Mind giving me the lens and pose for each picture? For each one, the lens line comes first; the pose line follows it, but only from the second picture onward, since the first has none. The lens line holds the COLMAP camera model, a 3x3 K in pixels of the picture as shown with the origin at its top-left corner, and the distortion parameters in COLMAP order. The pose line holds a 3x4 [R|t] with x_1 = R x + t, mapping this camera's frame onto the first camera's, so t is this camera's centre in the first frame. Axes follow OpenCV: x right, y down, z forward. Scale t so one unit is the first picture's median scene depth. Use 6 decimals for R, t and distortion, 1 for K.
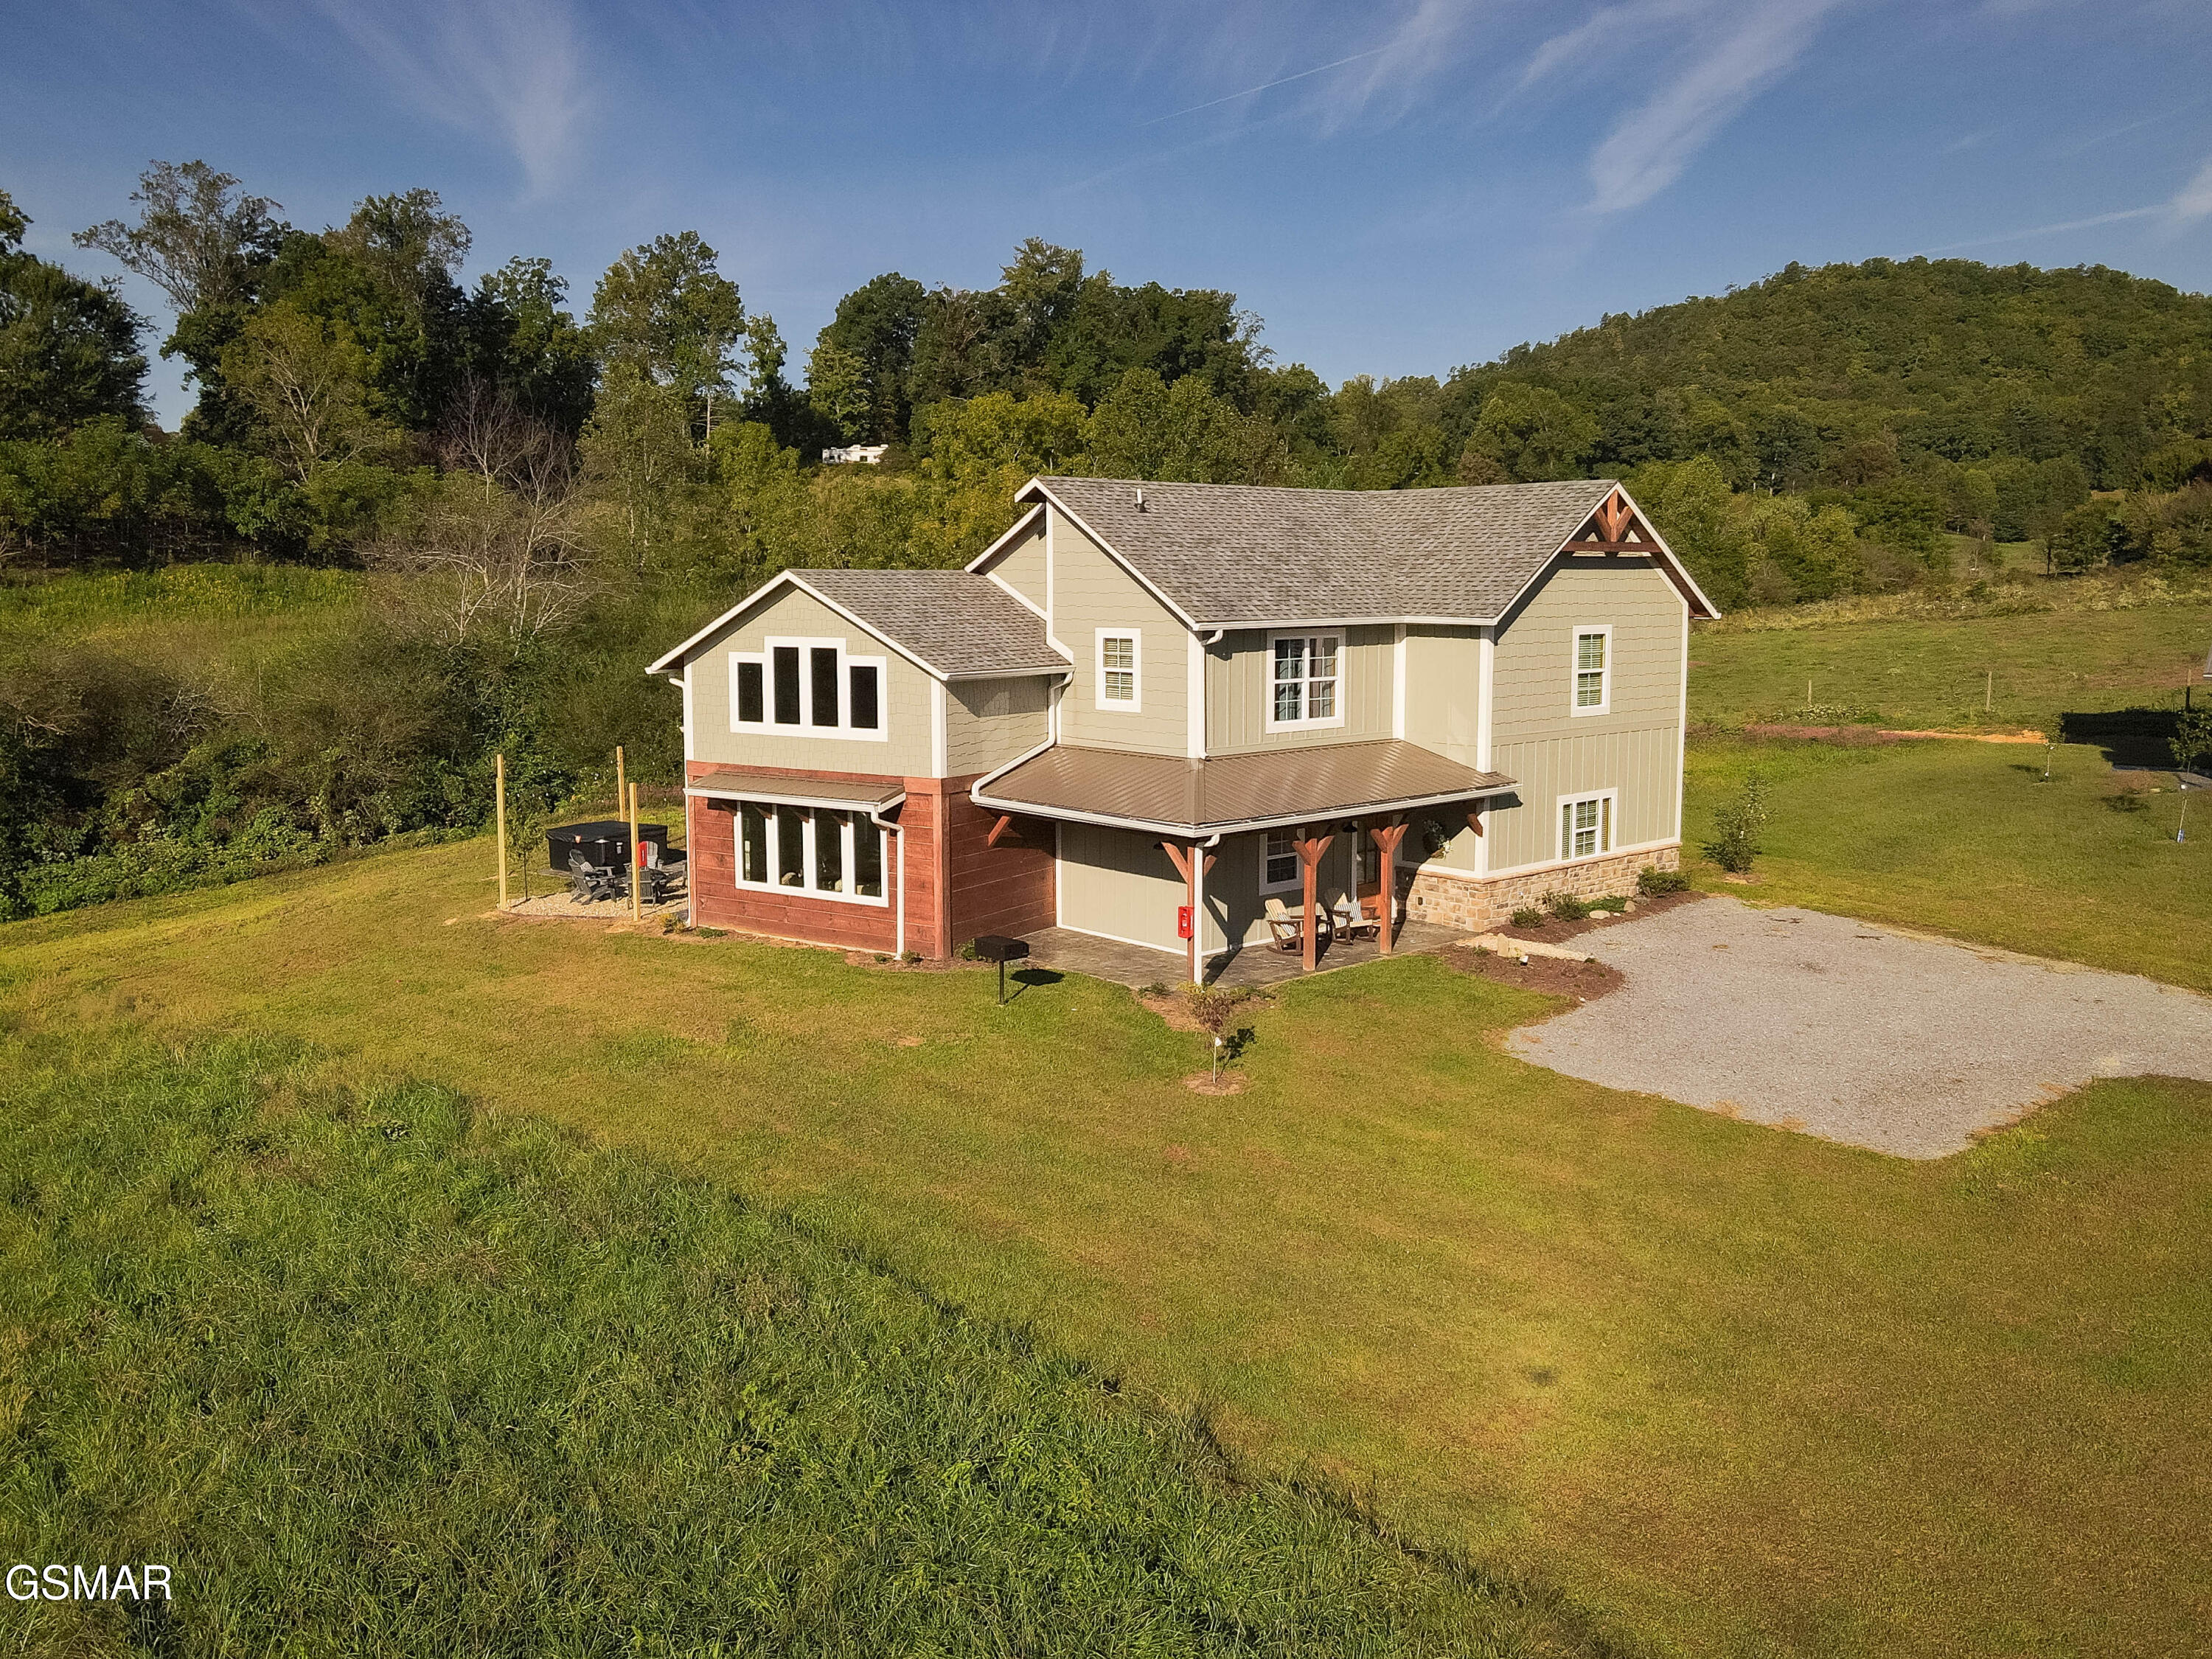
lens RADIAL K [[1777.0, 0, 1122.7], [0, 1777.0, 783.0], [0, 0, 1]] dist [-0.016084, 0.058131]
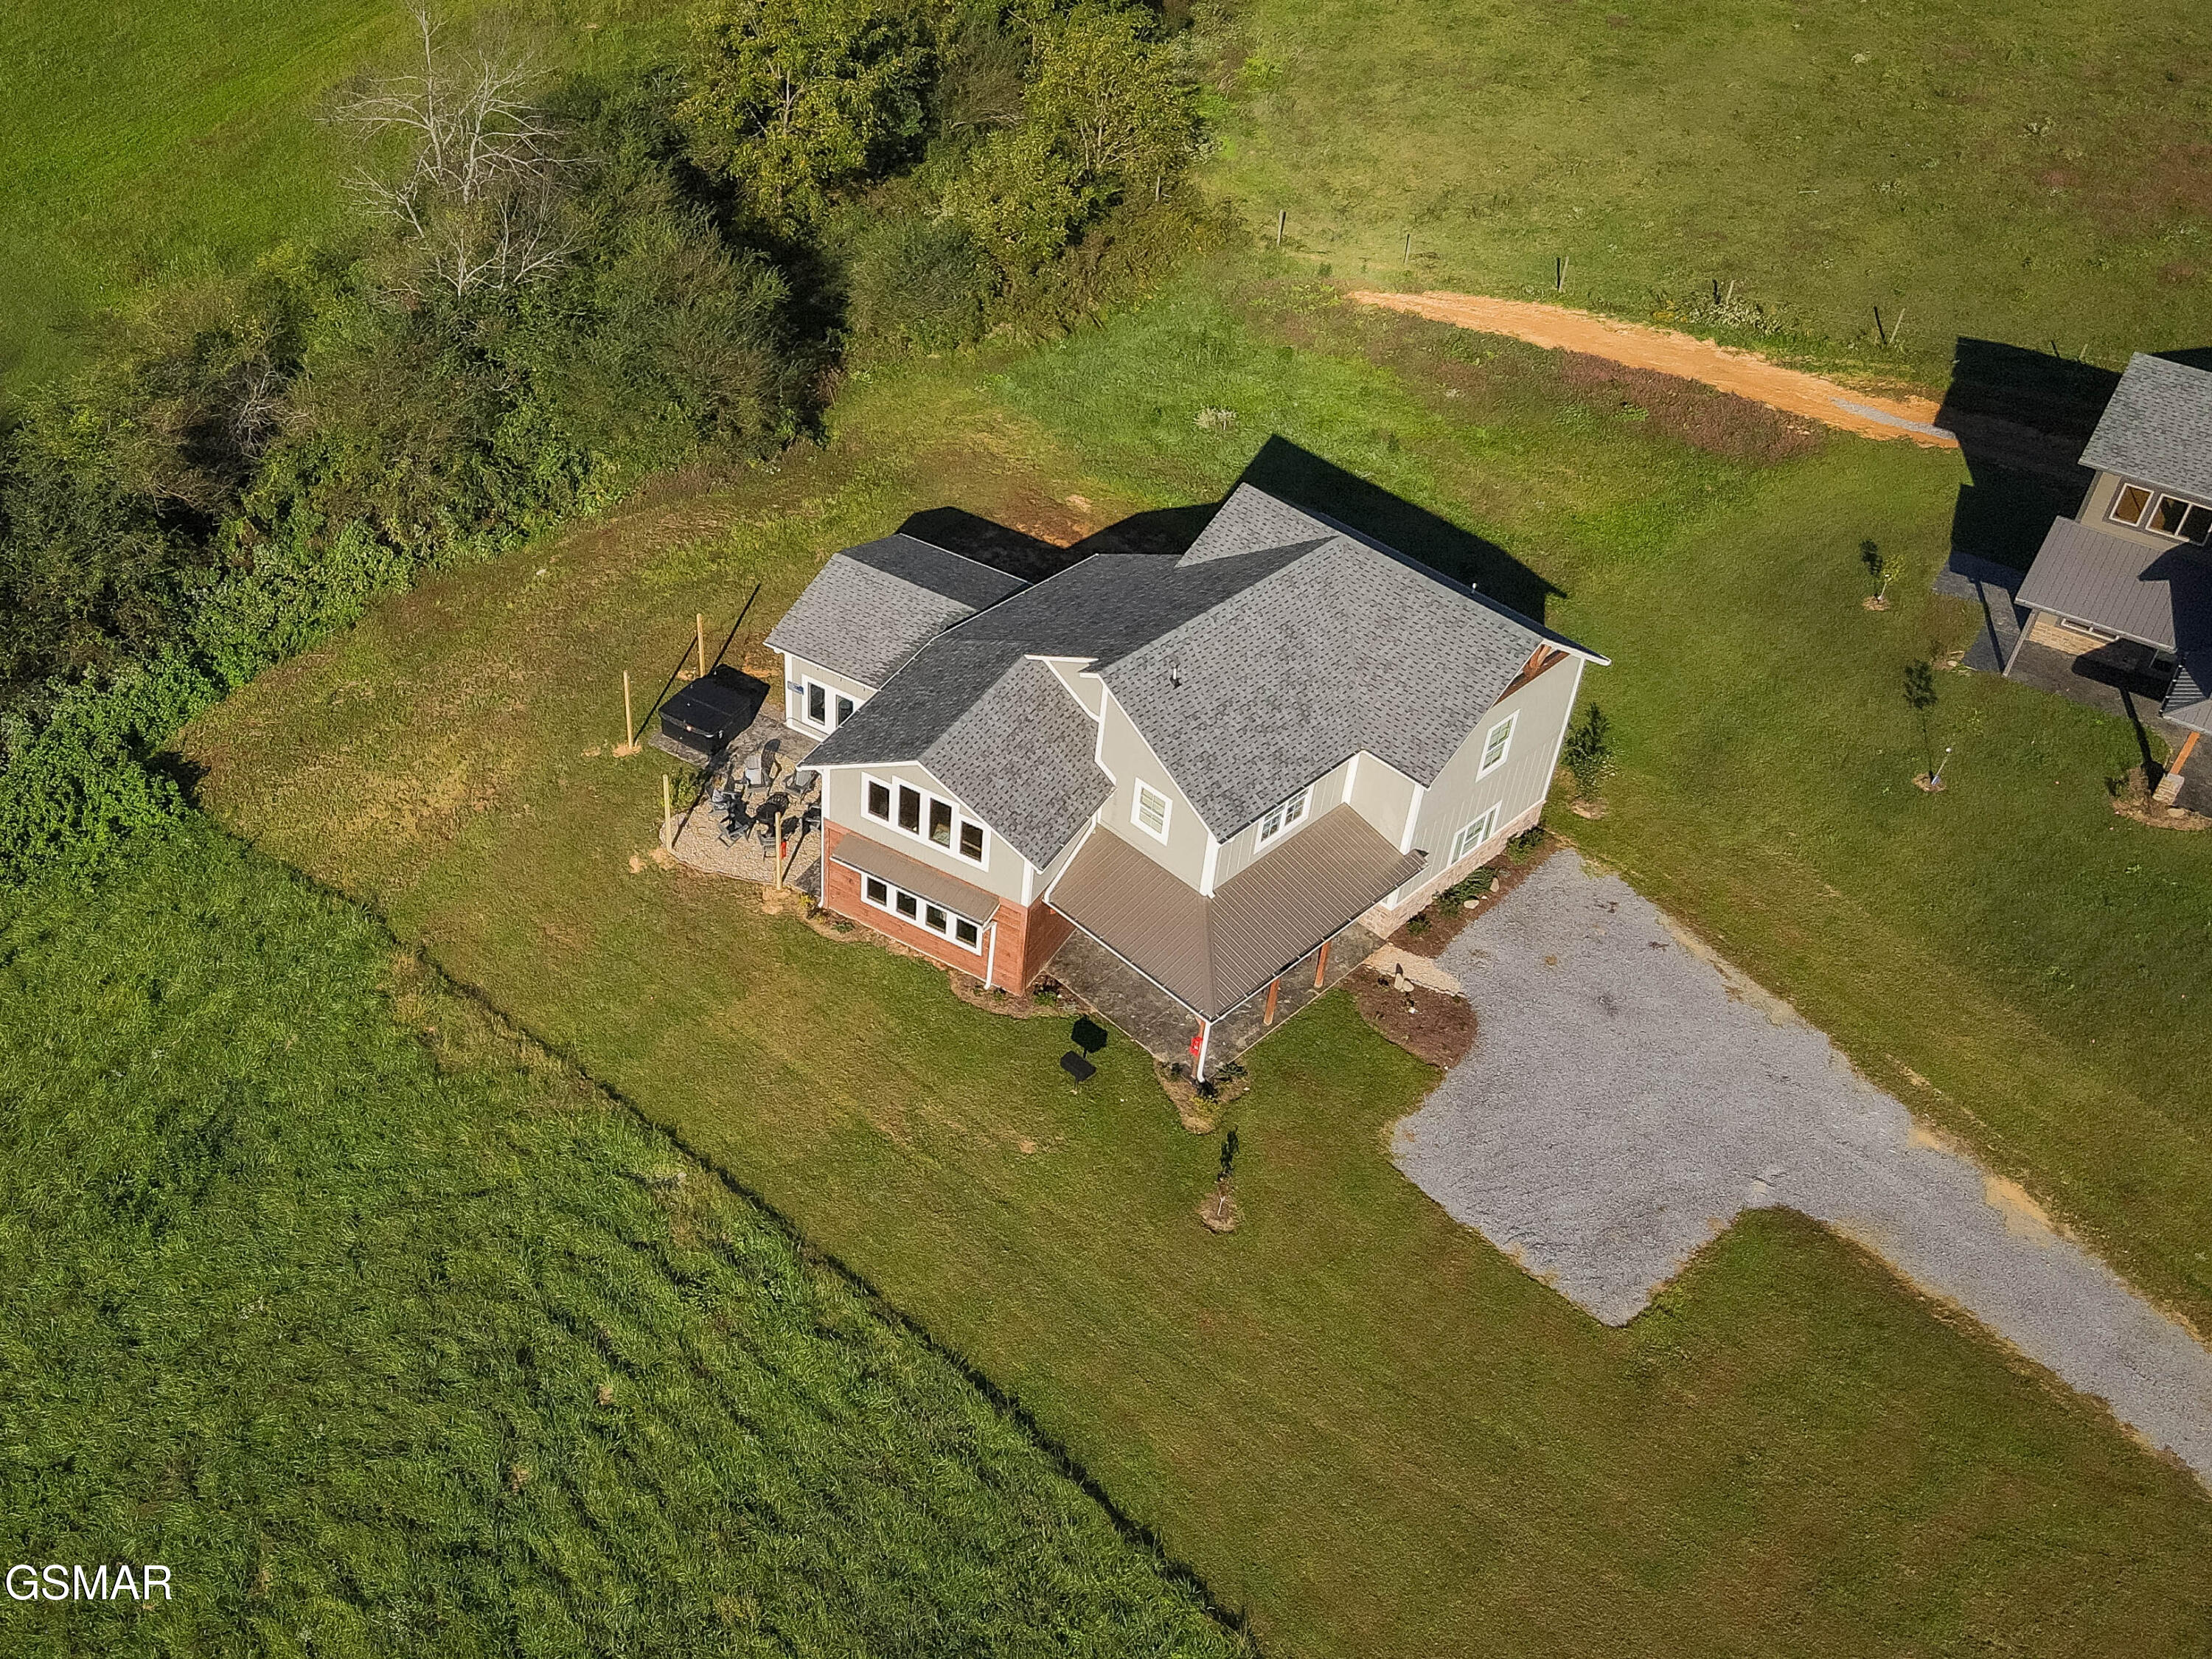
lens RADIAL K [[2017.2, 0, 850.5], [0, 2017.2, 726.5], [0, 0, 1]] dist [-0.025275, 0.076059]
pose [[0.999597, 0.025482, -0.012490, -0.182986], [-0.015174, 0.851869, 0.523536, -0.784435], [0.023981, -0.523135, 0.851912, -0.257754]]
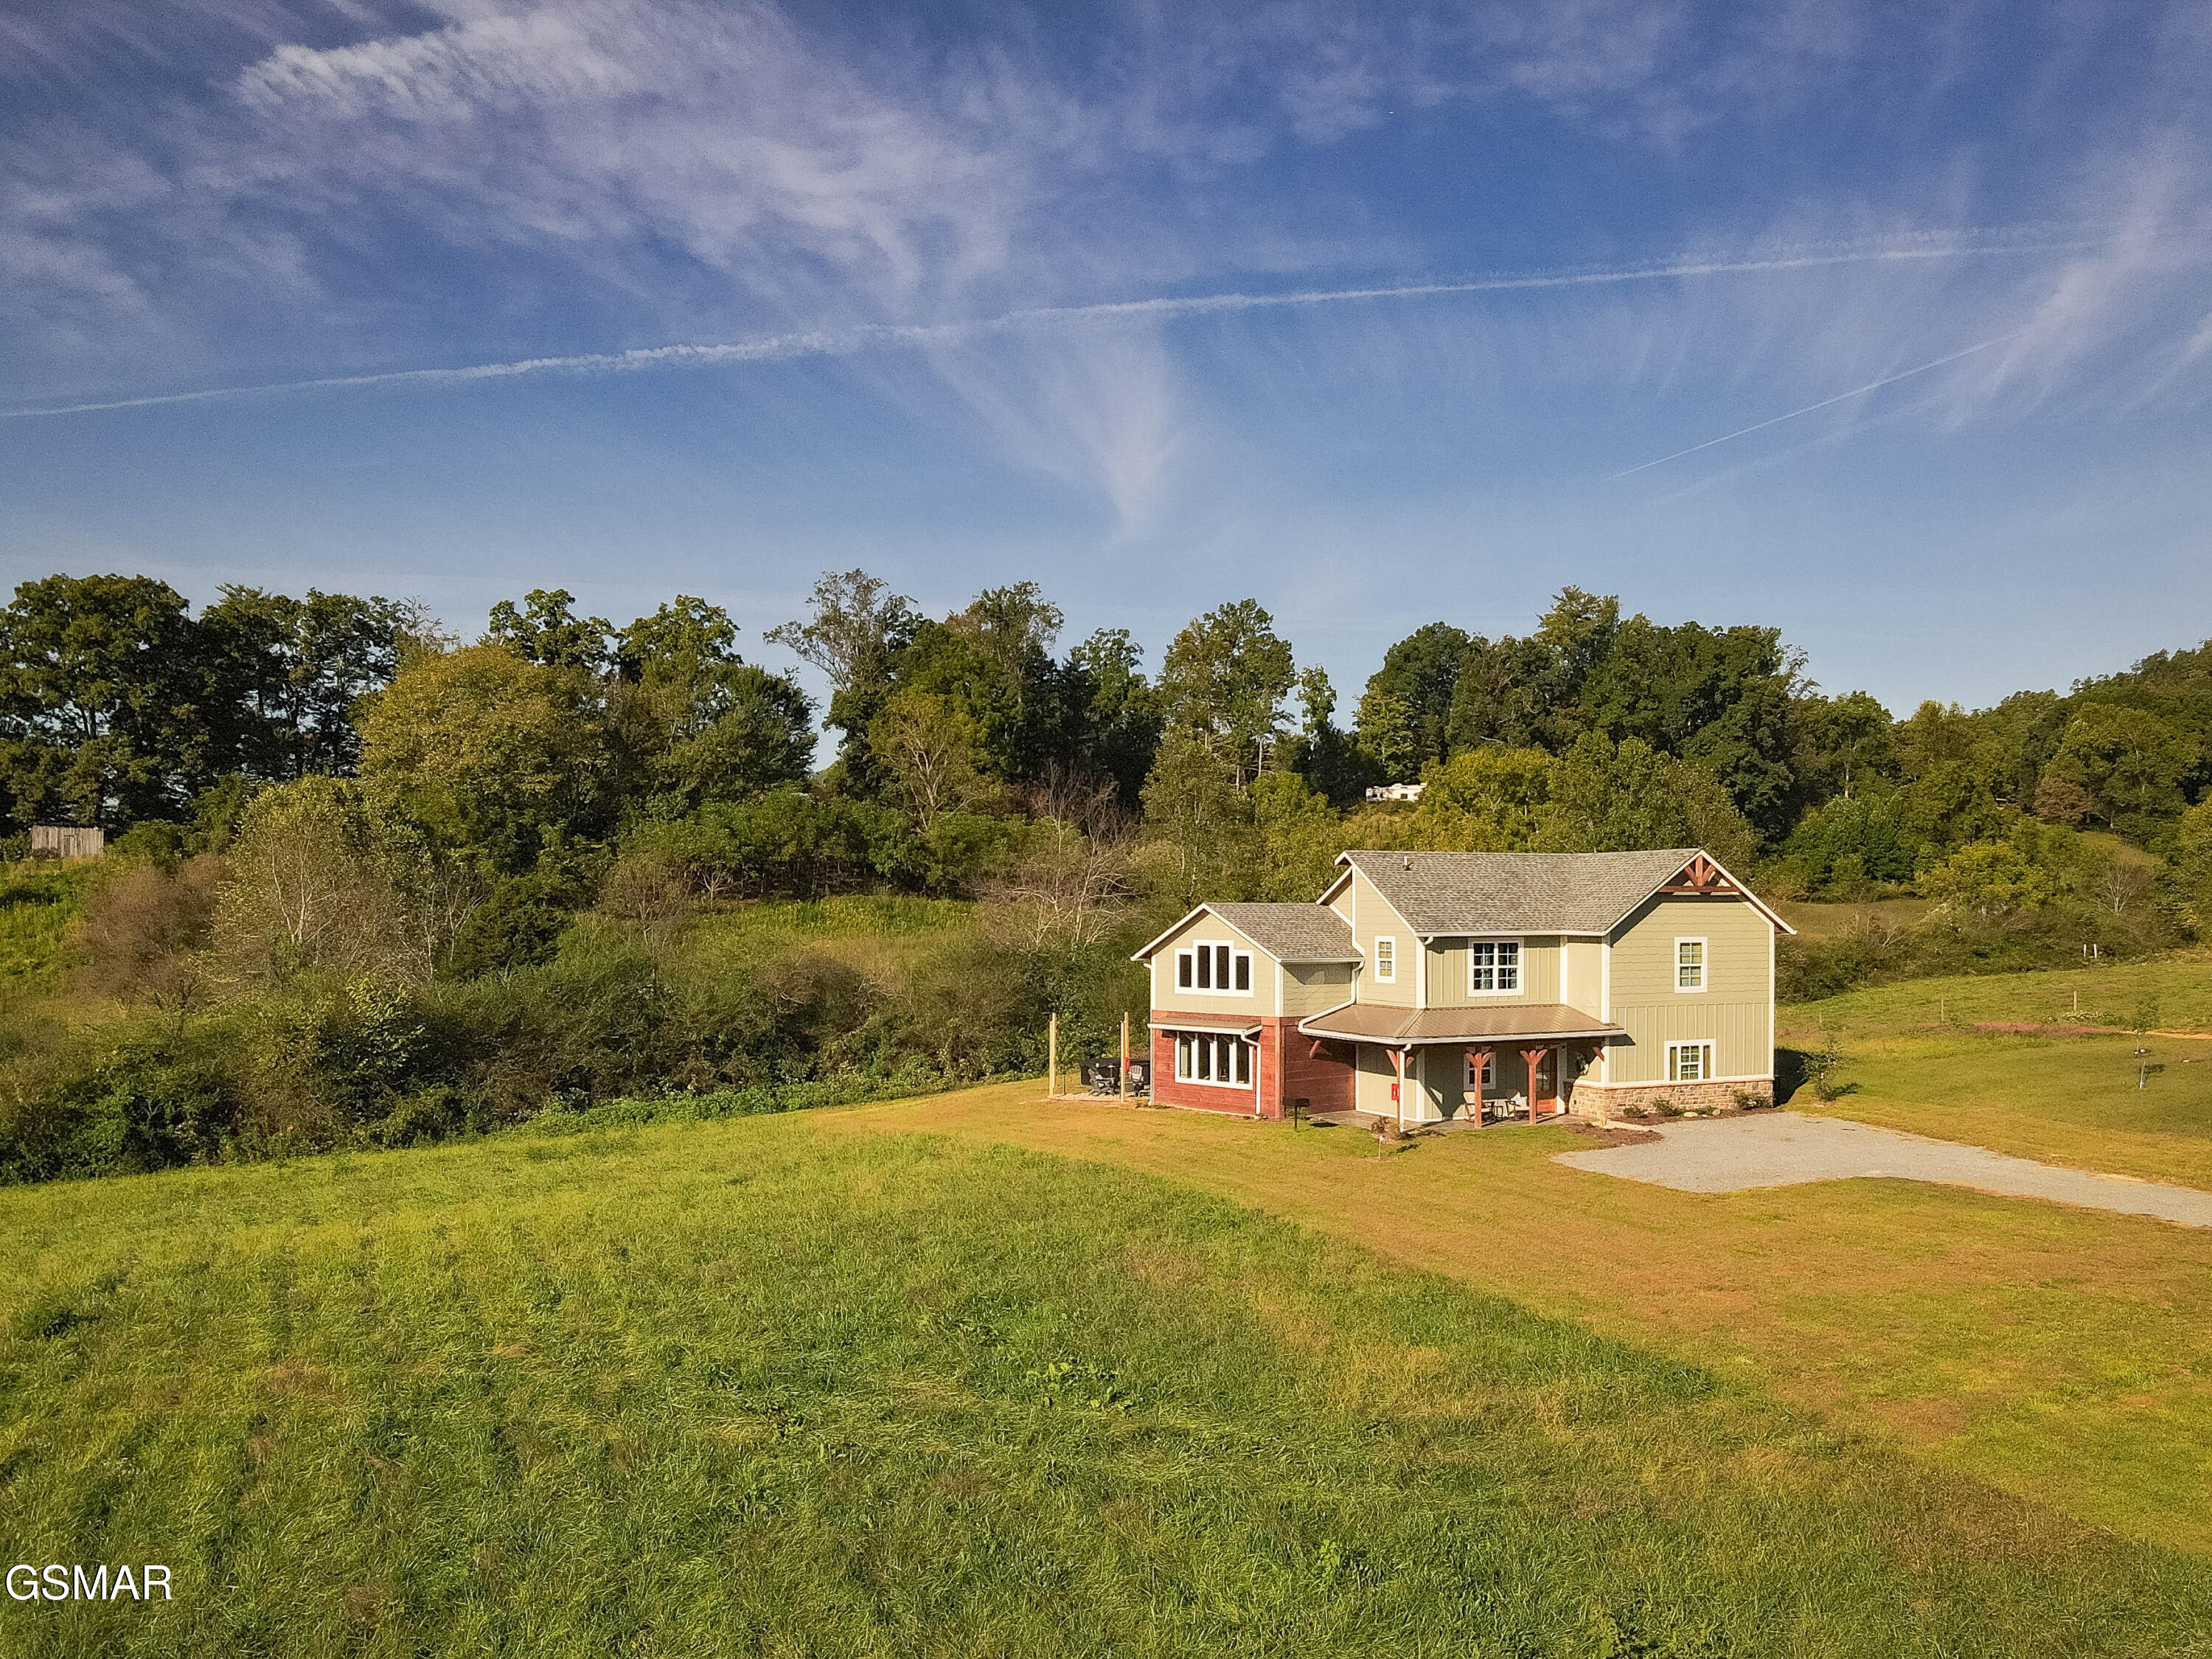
lens RADIAL K [[1885.5, 0, 1242.9], [0, 1885.5, 962.7], [0, 0, 1]] dist [-0.074883, 0.248704]
pose [[0.968690, 0.008823, -0.248117, 0.269984], [-0.030006, 0.996203, -0.081724, 0.080157], [0.246454, 0.086610, 0.965277, -0.695587]]
